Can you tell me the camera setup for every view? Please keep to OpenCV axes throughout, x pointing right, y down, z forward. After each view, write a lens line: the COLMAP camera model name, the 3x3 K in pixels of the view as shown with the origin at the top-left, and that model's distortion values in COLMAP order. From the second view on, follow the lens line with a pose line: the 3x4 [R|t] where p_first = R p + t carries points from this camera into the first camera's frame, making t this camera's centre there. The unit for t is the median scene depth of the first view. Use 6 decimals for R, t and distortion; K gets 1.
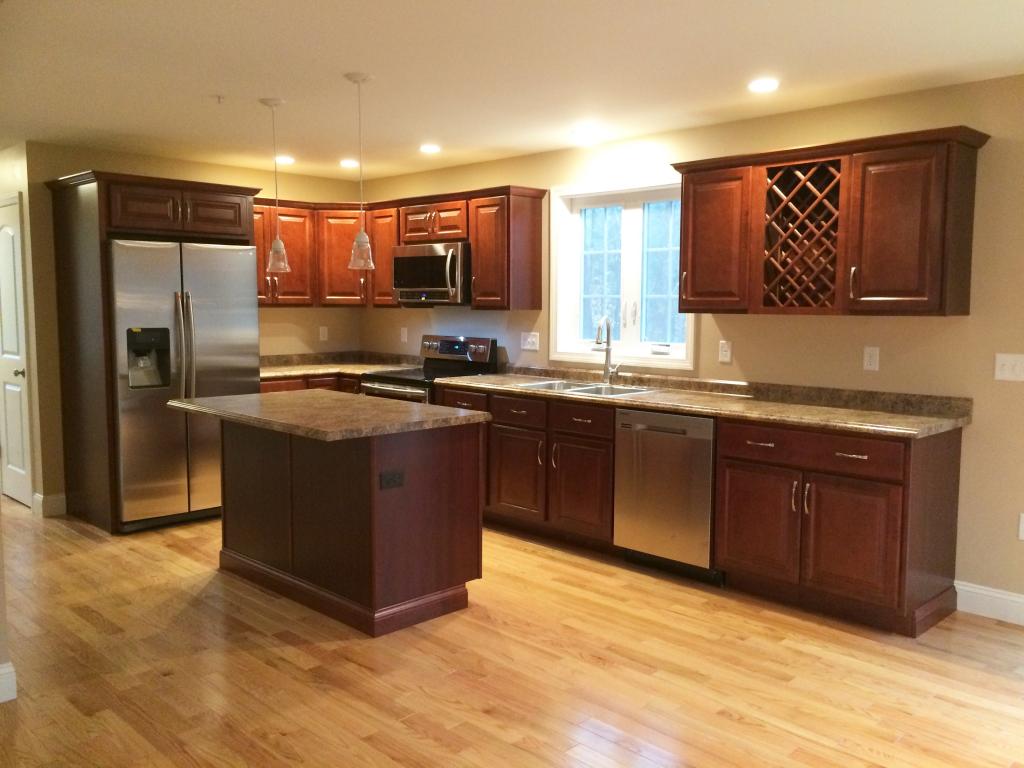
lens RADIAL K [[869.2, 0, 512.0], [0, 869.2, 384.0], [0, 0, 1]] dist [0.069274, -0.093725]
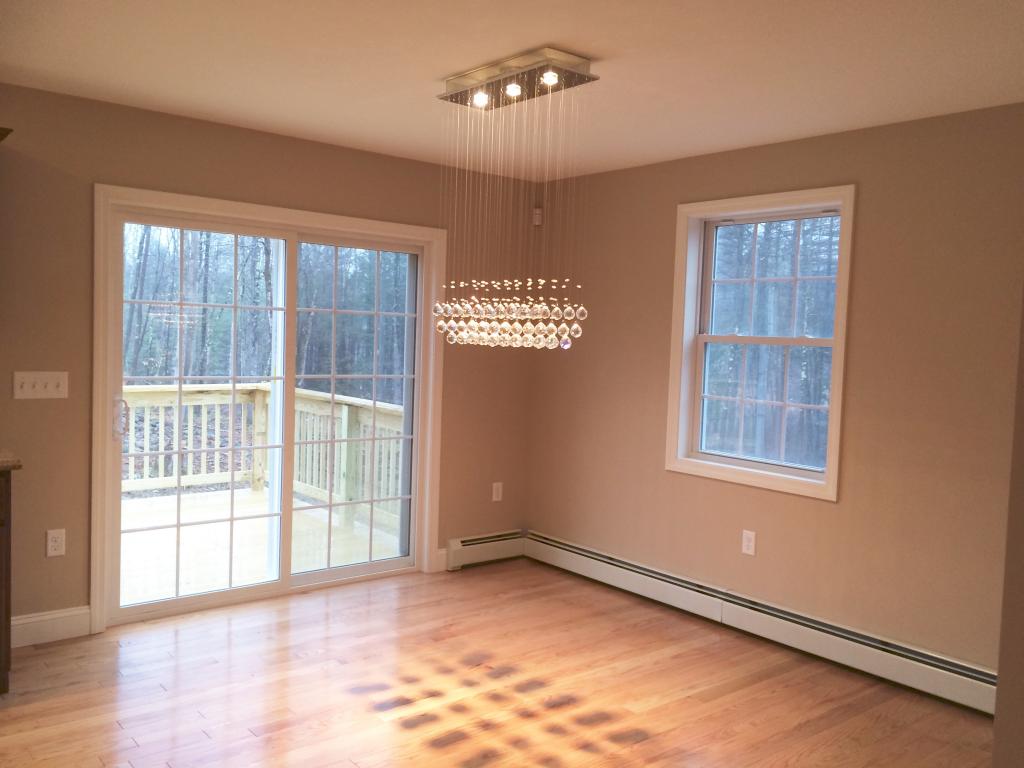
lens RADIAL K [[869.2, 0, 512.0], [0, 869.2, 384.0], [0, 0, 1]] dist [0.069274, -0.093725]
pose [[0.089851, -0.056193, 0.994369, -0.296700], [0.057696, 0.997024, 0.051129, -0.032417], [-0.994283, 0.052777, 0.092825, 0.311027]]
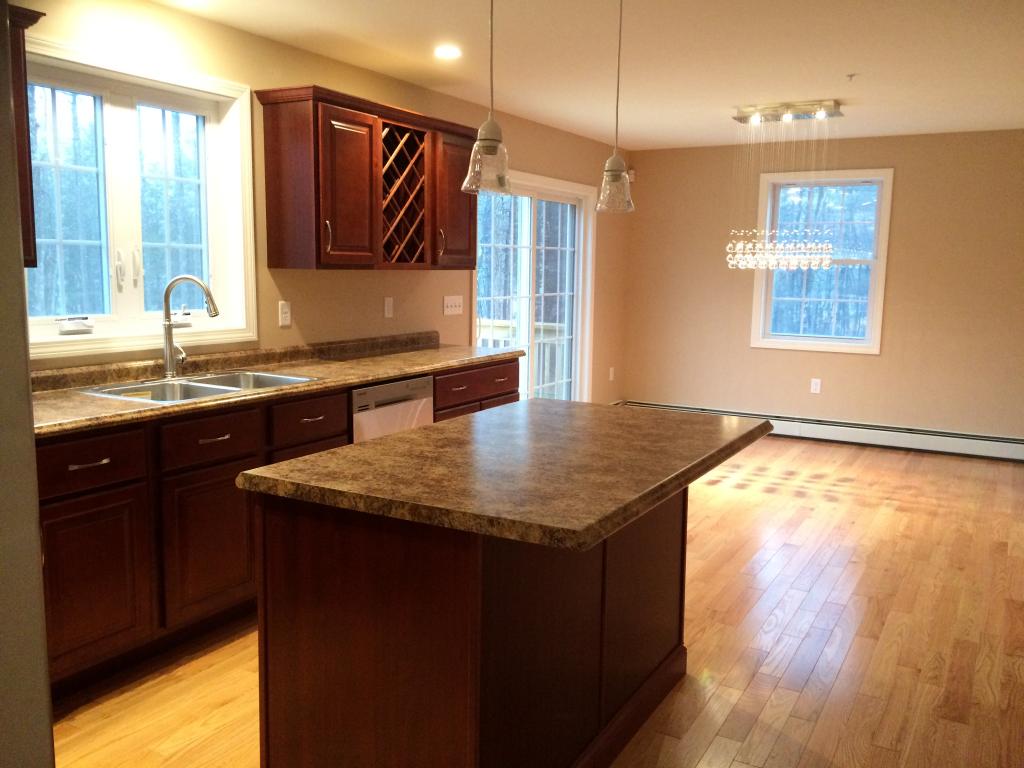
lens RADIAL K [[869.2, 0, 512.0], [0, 869.2, 384.0], [0, 0, 1]] dist [0.069274, -0.093725]
pose [[-0.262094, -0.139649, 0.954885, -0.679275], [0.076034, 0.983410, 0.164690, -0.097844], [-0.962042, 0.115768, -0.247128, 1.045972]]
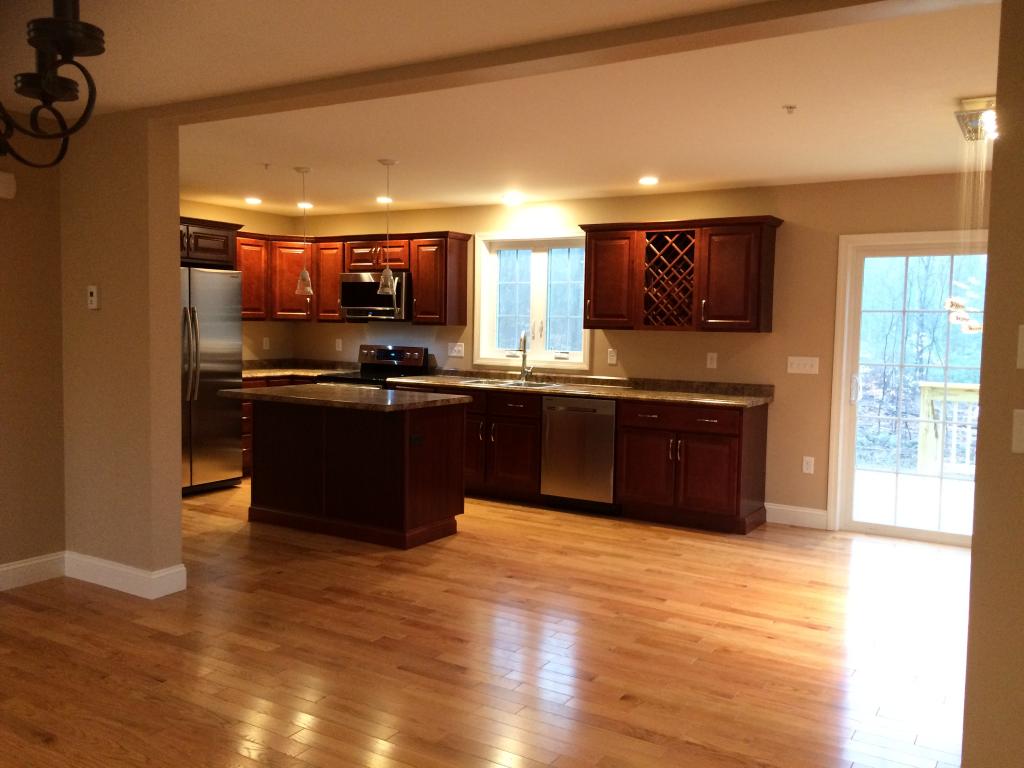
lens RADIAL K [[869.2, 0, 512.0], [0, 869.2, 384.0], [0, 0, 1]] dist [0.069274, -0.093725]
pose [[0.972912, -0.001791, 0.231170, -0.252137], [0.006864, 0.999753, -0.021143, 0.037792], [-0.231075, 0.022157, 0.972684, -0.353172]]
